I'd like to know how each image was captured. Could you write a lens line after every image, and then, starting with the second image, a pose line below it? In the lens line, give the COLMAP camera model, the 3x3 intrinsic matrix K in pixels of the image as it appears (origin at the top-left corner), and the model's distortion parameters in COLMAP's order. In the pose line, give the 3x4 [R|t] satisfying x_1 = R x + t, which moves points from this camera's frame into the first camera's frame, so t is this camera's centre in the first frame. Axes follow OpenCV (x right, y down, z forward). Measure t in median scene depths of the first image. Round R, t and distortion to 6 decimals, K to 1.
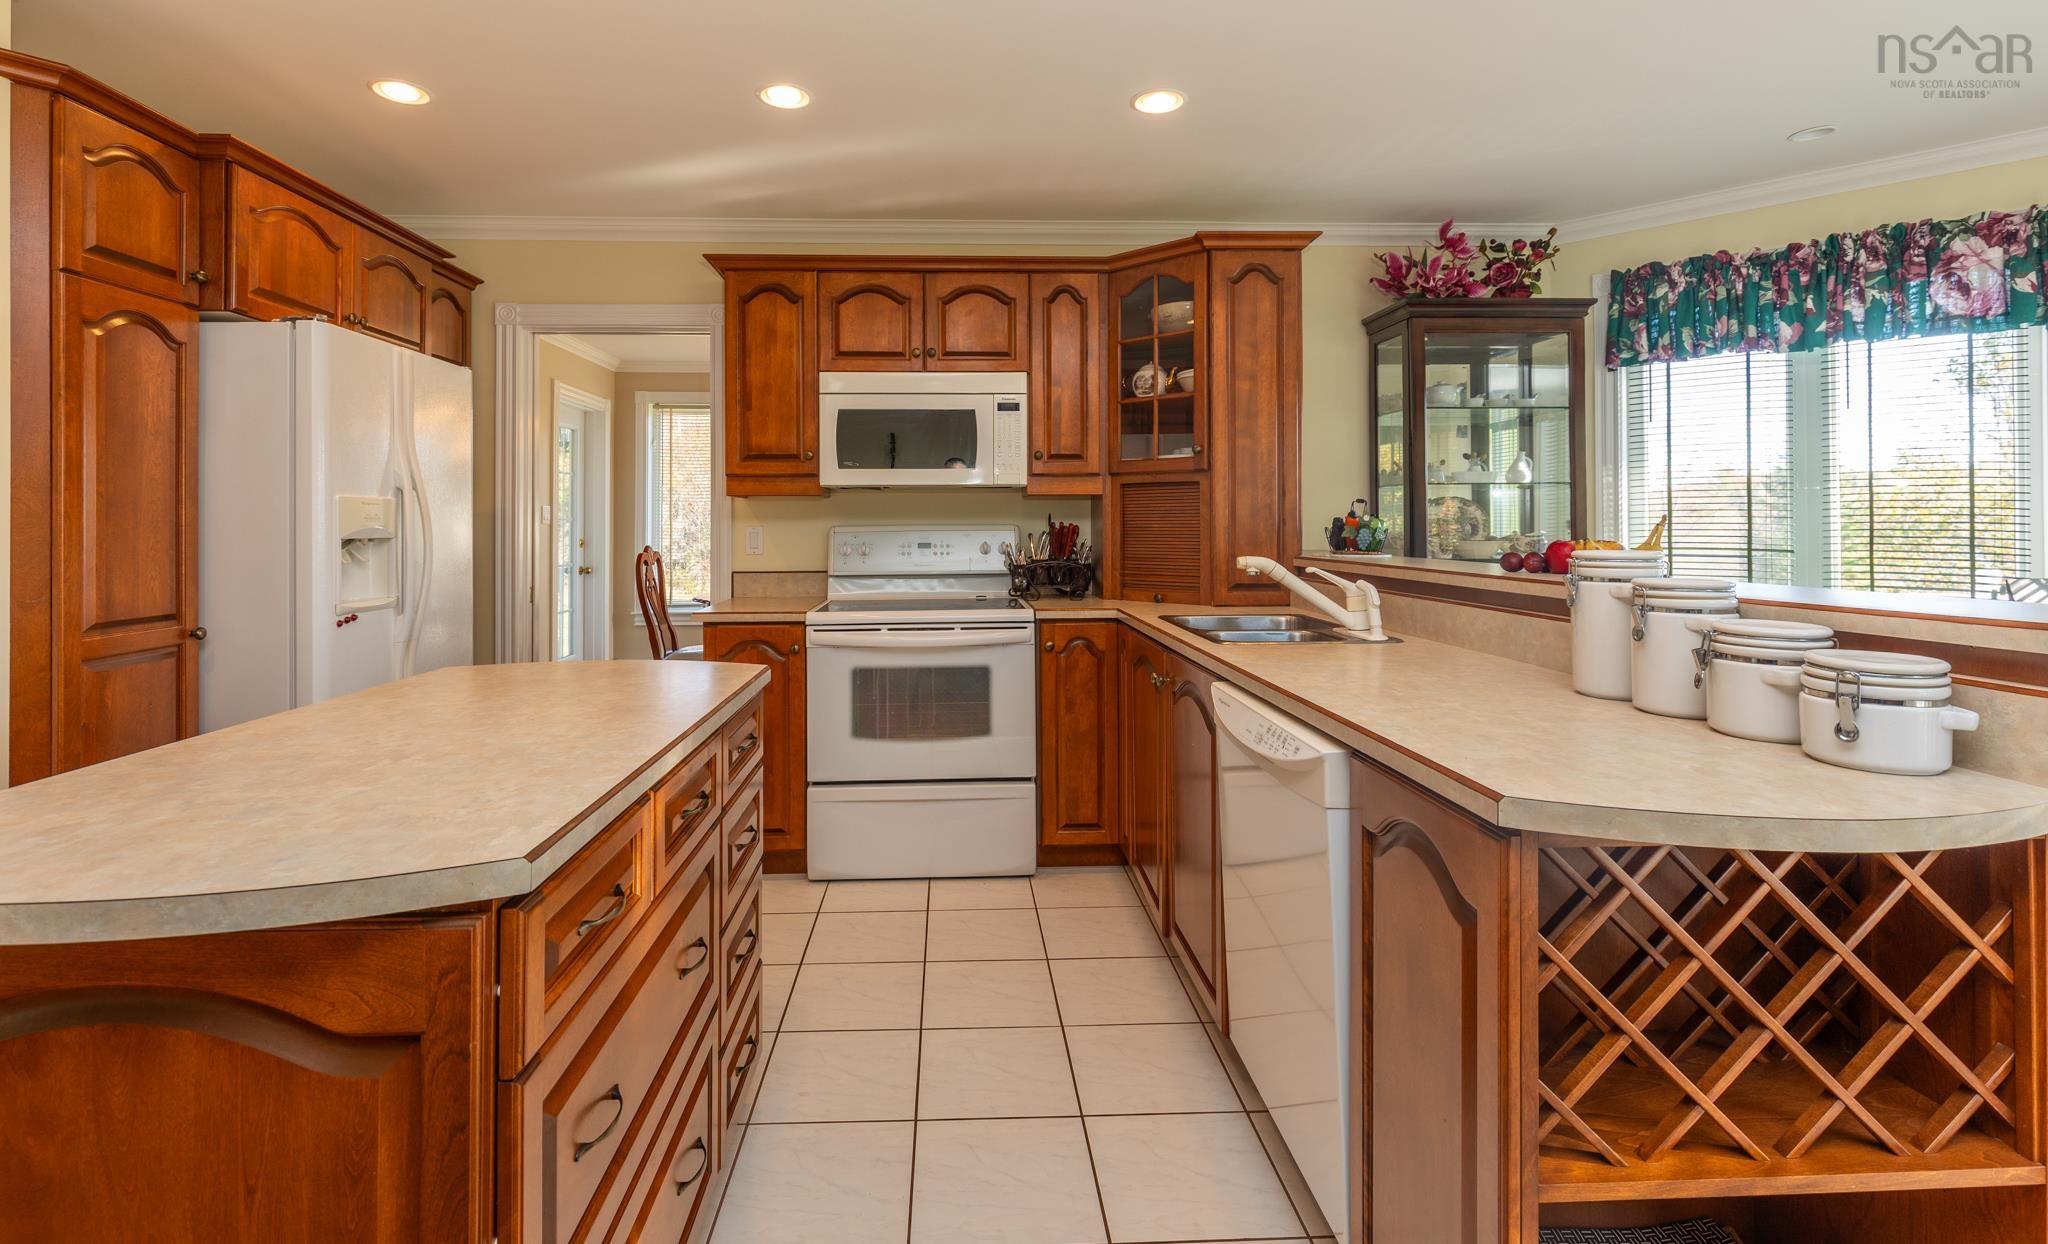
lens RADIAL K [[953.2, 0, 967.7], [0, 953.2, 522.4], [0, 0, 1]] dist [-0.002731, 0.000475]
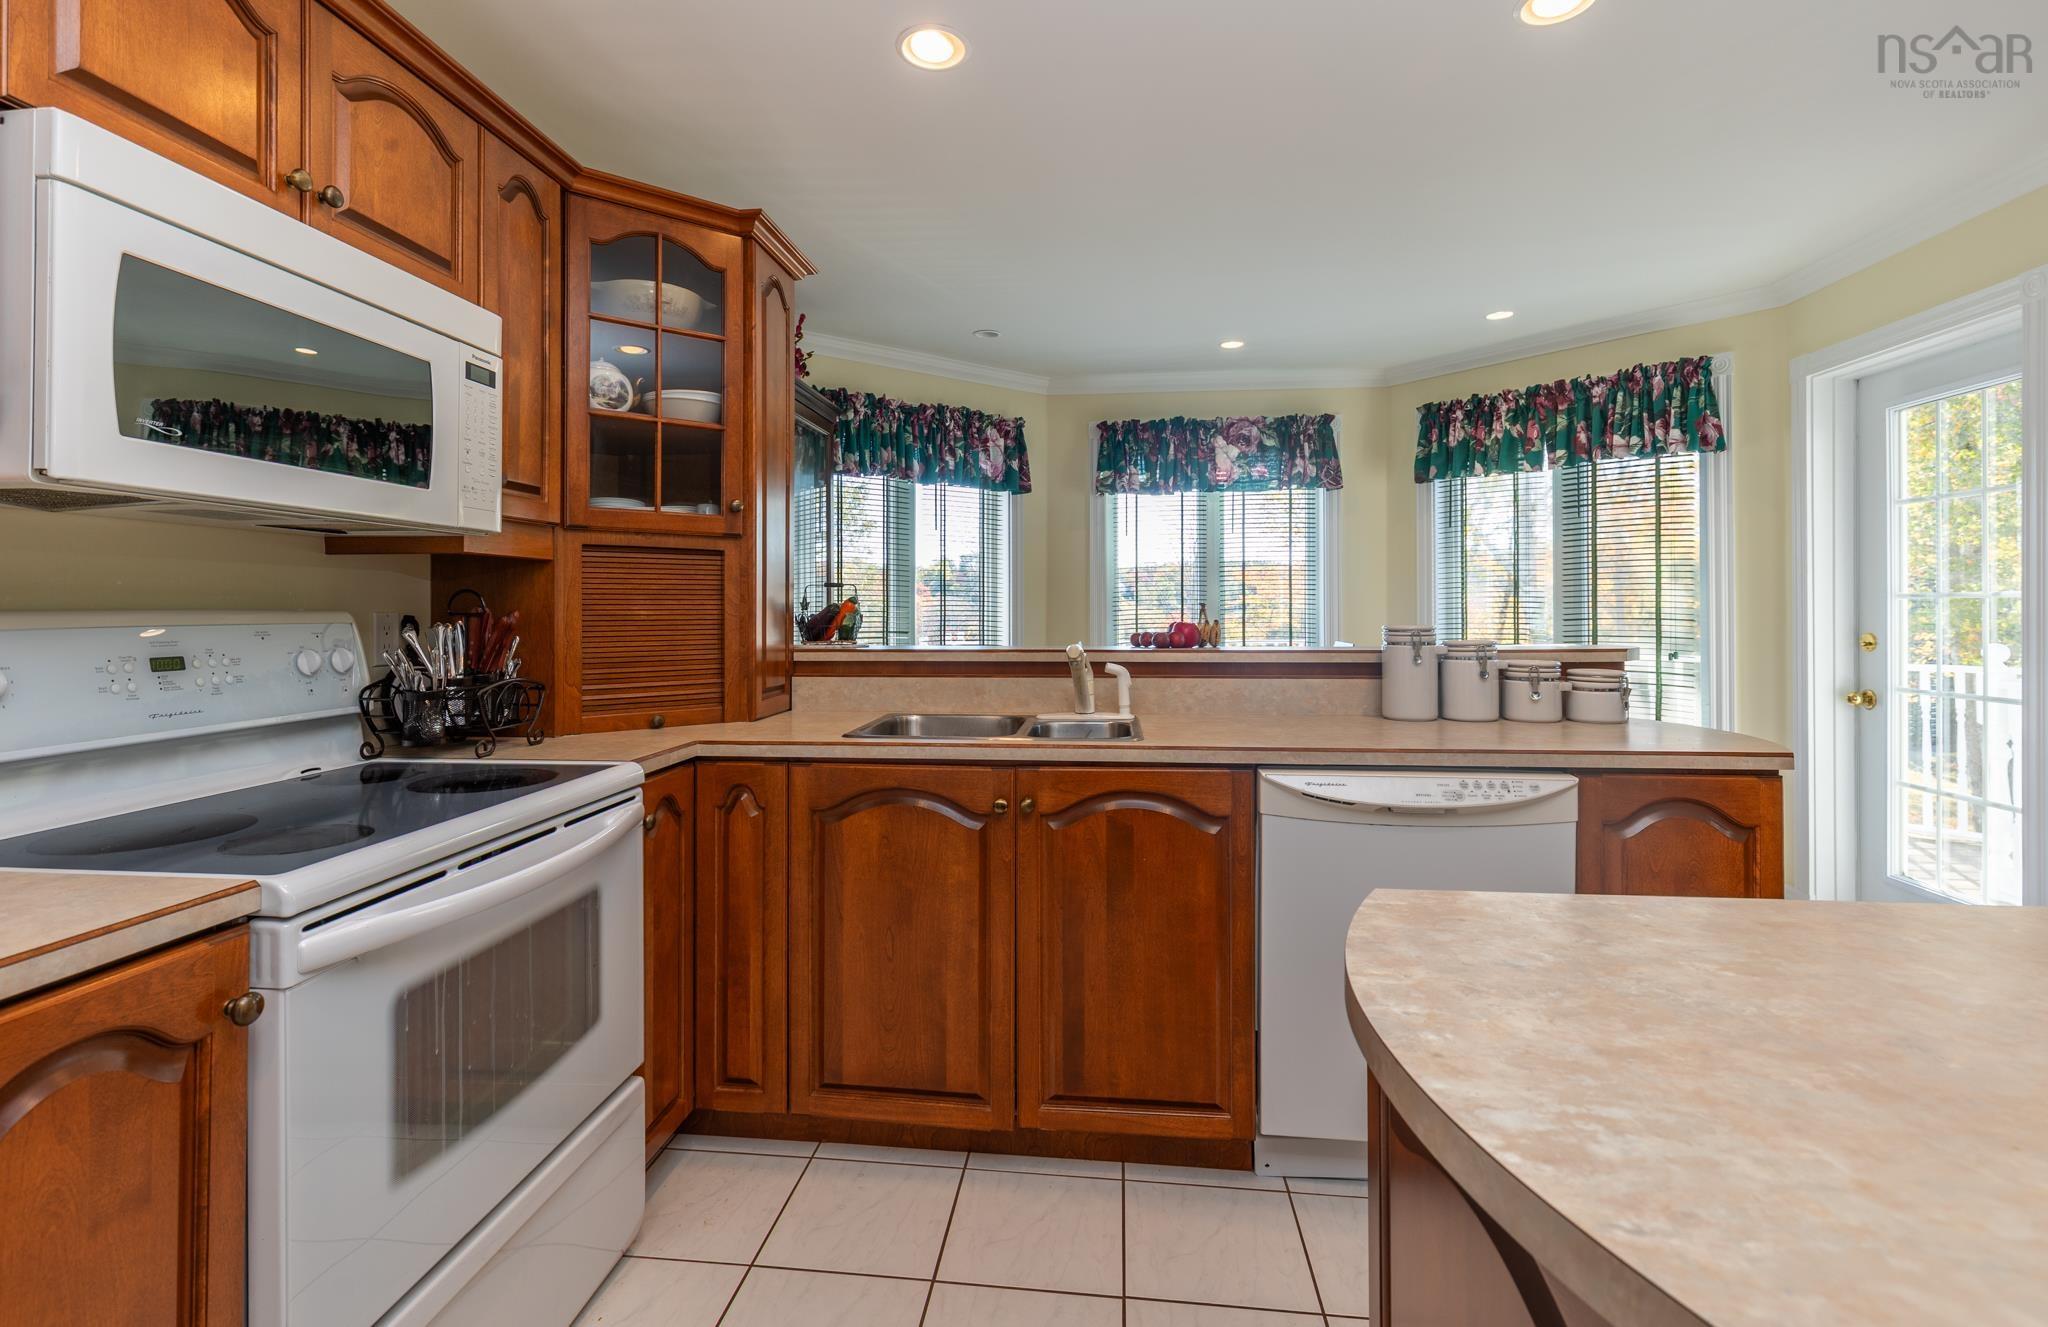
lens RADIAL K [[939.7, 0, 1019.7], [0, 939.7, 605.4], [0, 0, 1]] dist [-0.001477, -0.000657]
pose [[0.133941, 0.009336, 0.990945, -0.413514], [0.002249, 0.999950, -0.009724, 0.005488], [-0.990987, 0.003531, 0.133913, 0.662291]]
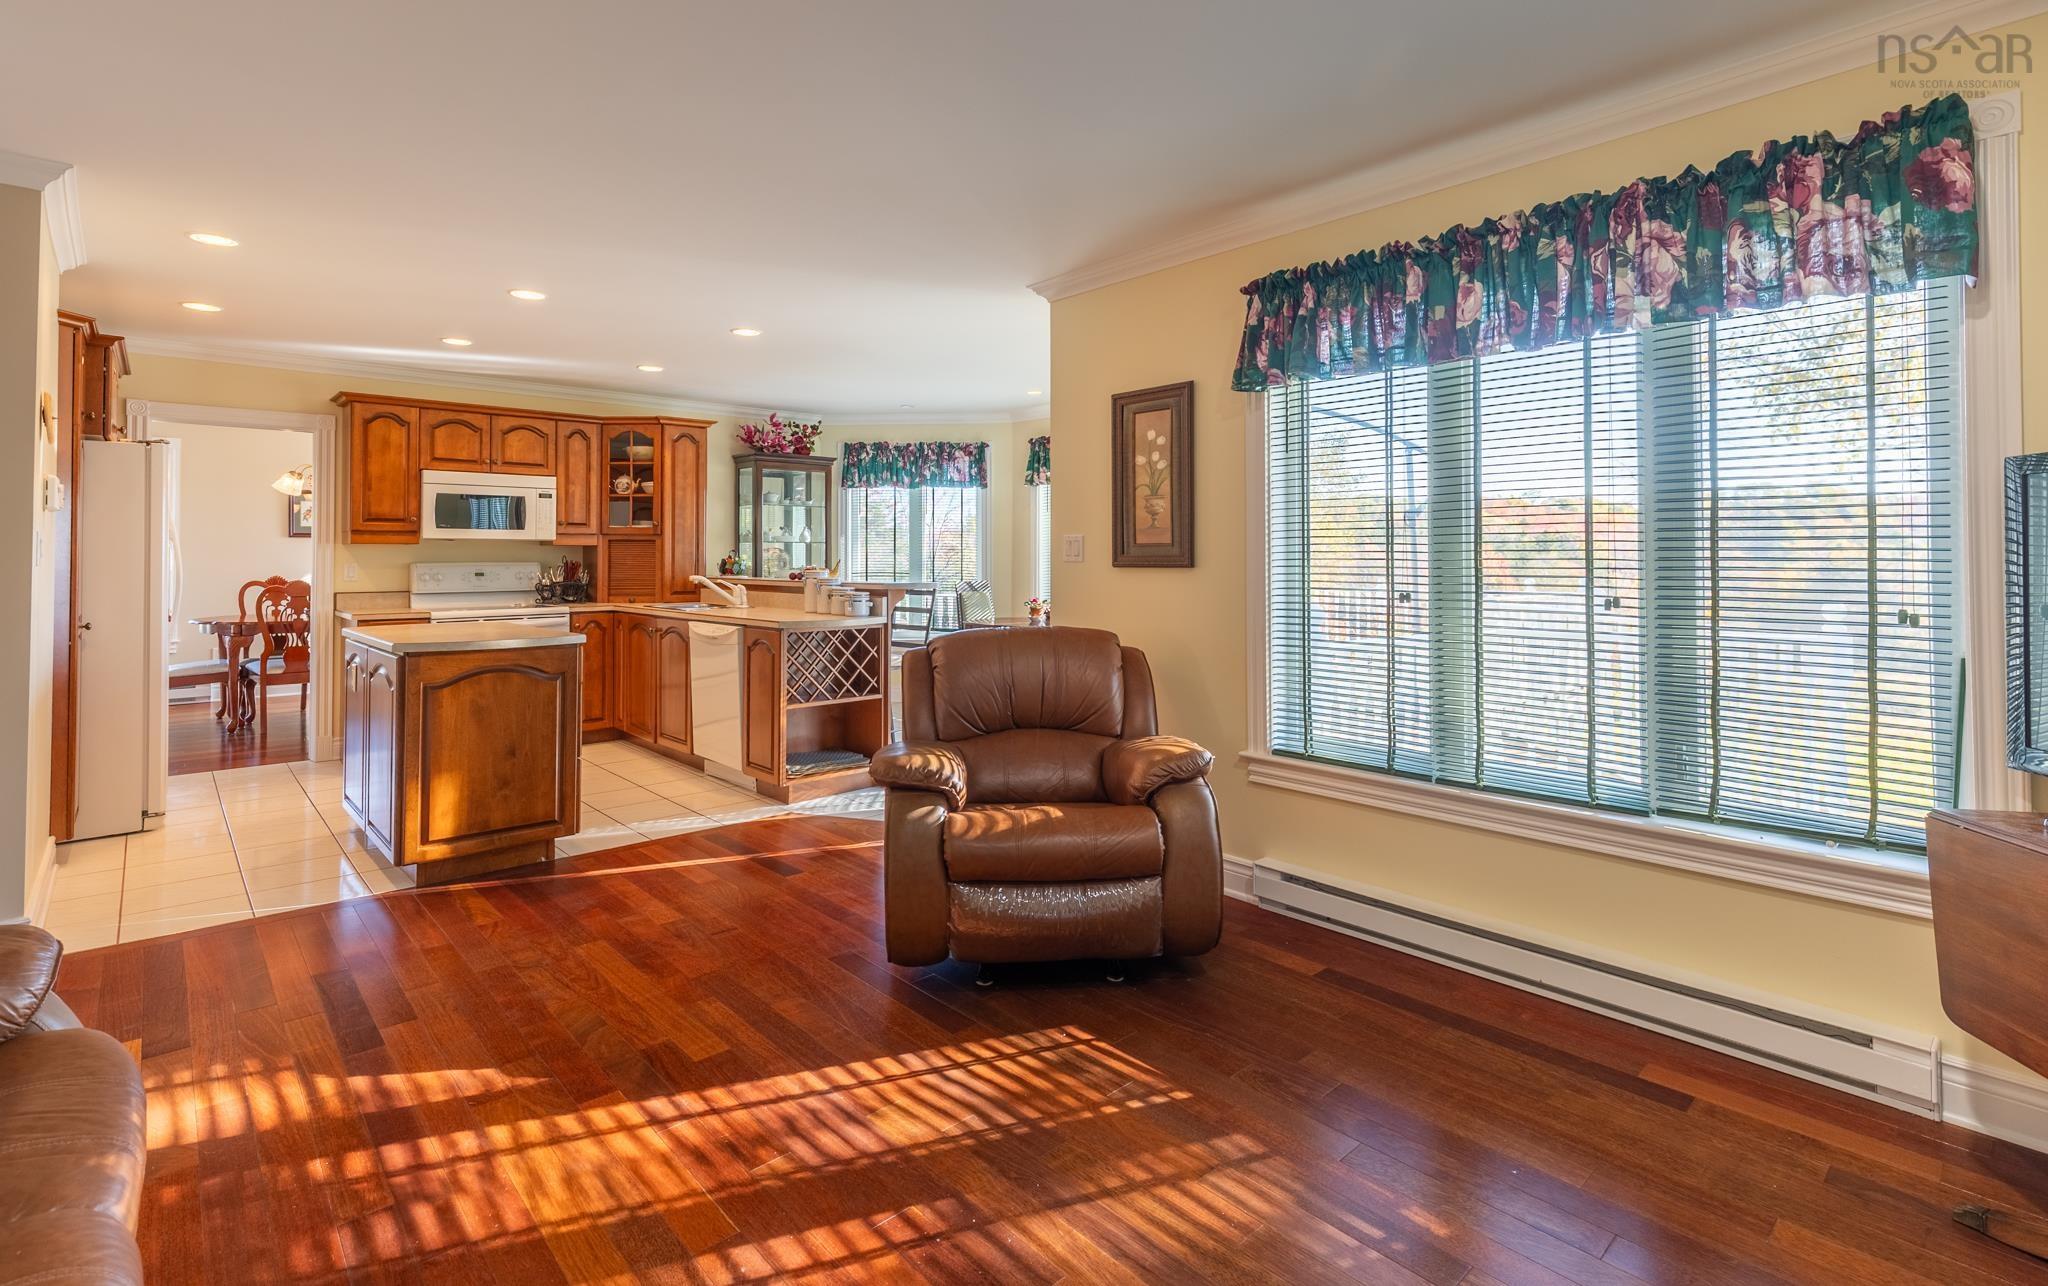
lens RADIAL K [[978.4, 0, 1026.1], [0, 978.4, 541.6], [0, 0, 1]] dist [0.003456, -0.001850]
pose [[0.754872, 0.013823, 0.655726, -0.486941], [-0.003466, 0.999848, -0.017086, -0.007560], [-0.655863, 0.010625, 0.754805, -0.991378]]
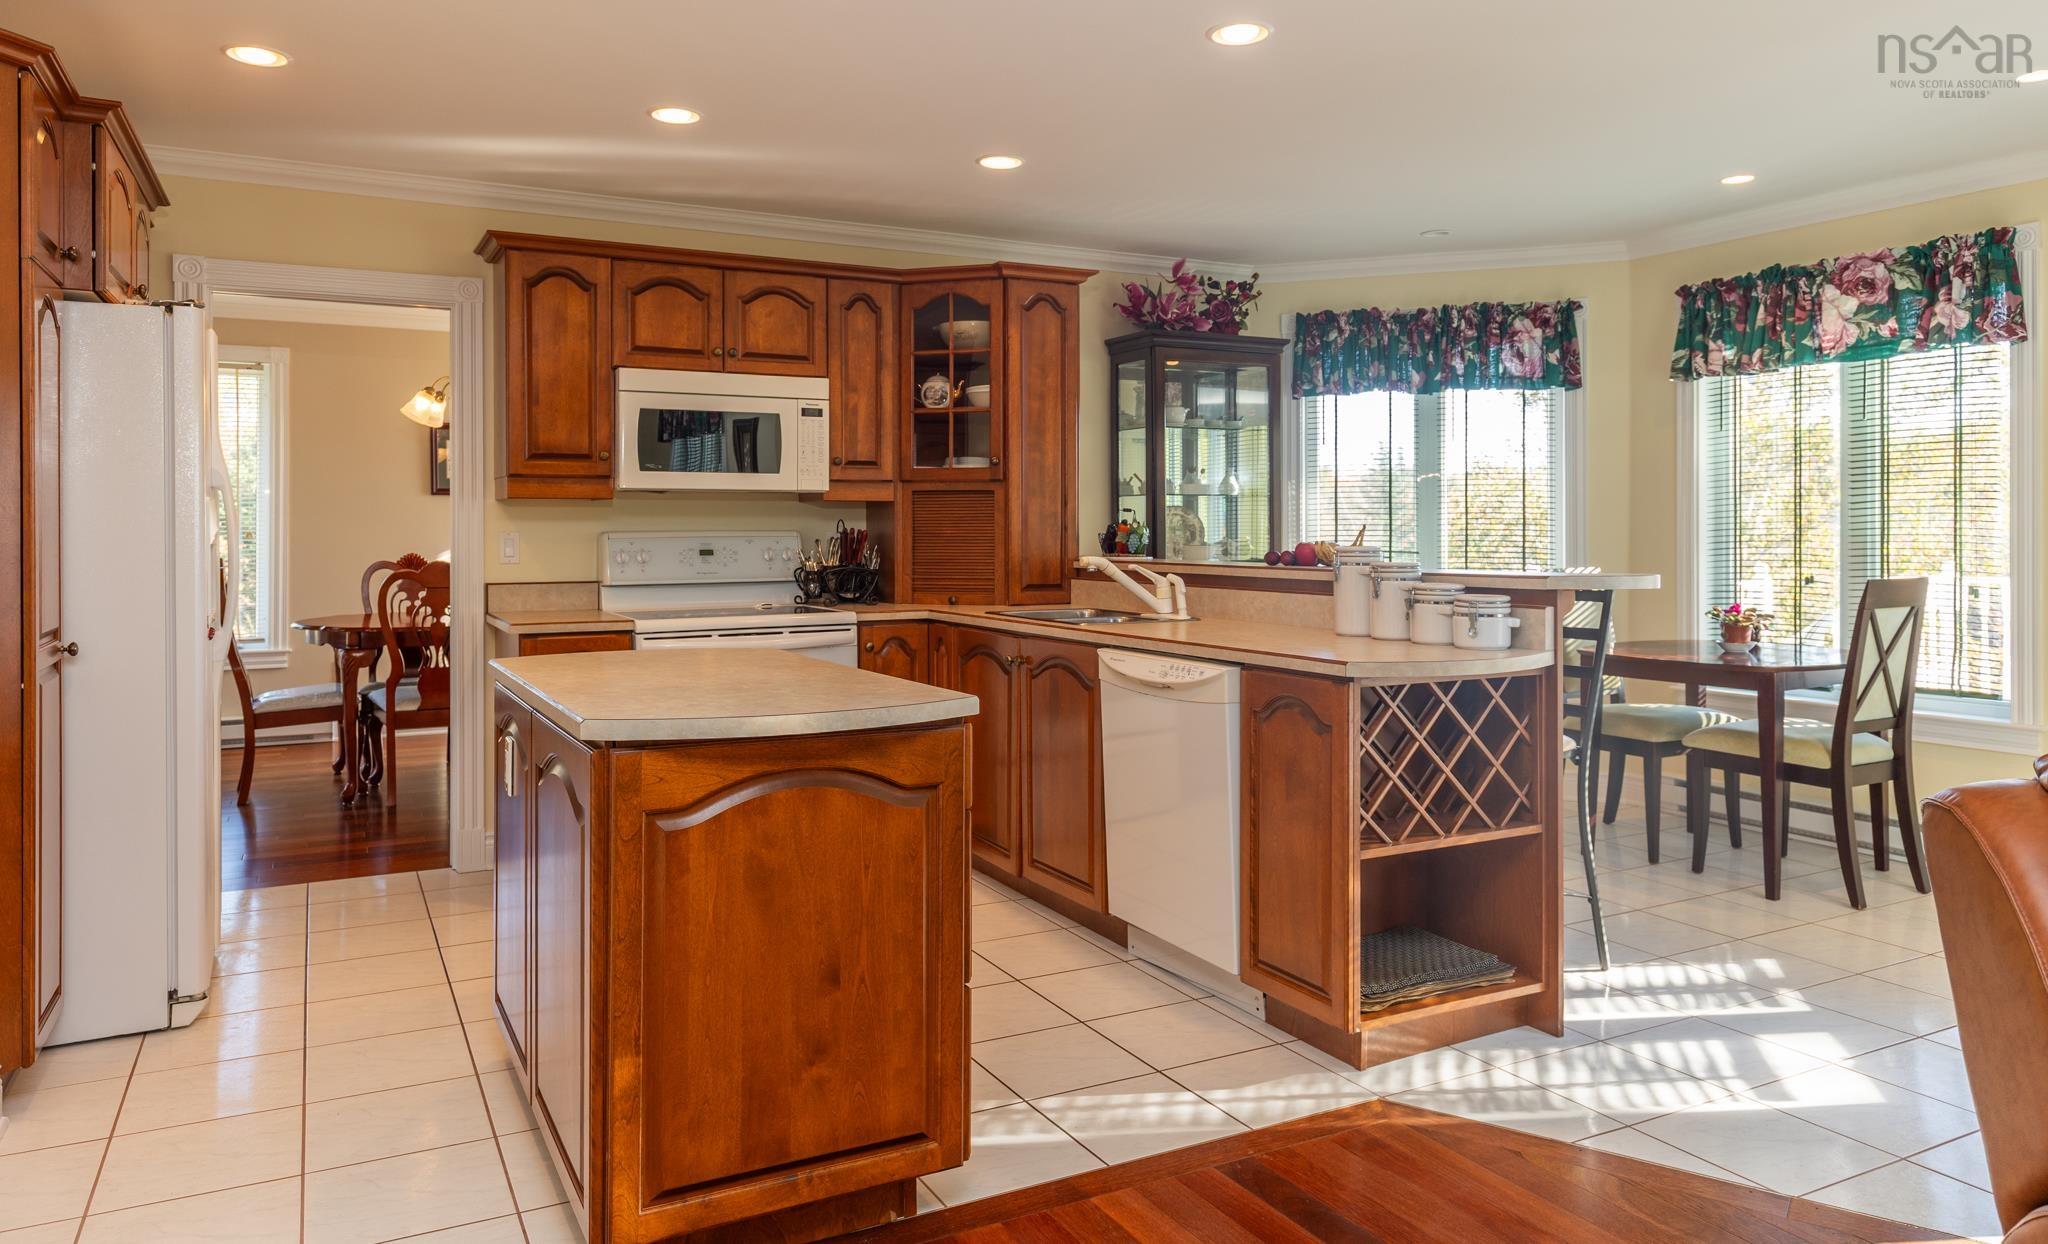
lens RADIAL K [[1381.8, 0, 1006.0], [0, 1381.8, 529.4], [0, 0, 1]] dist [0.007905, -0.002153]
pose [[0.900857, 0.002054, 0.434111, -0.408412], [-0.002366, 0.999997, 0.000178, 0.000654], [-0.434110, -0.001187, 0.900859, -0.399630]]
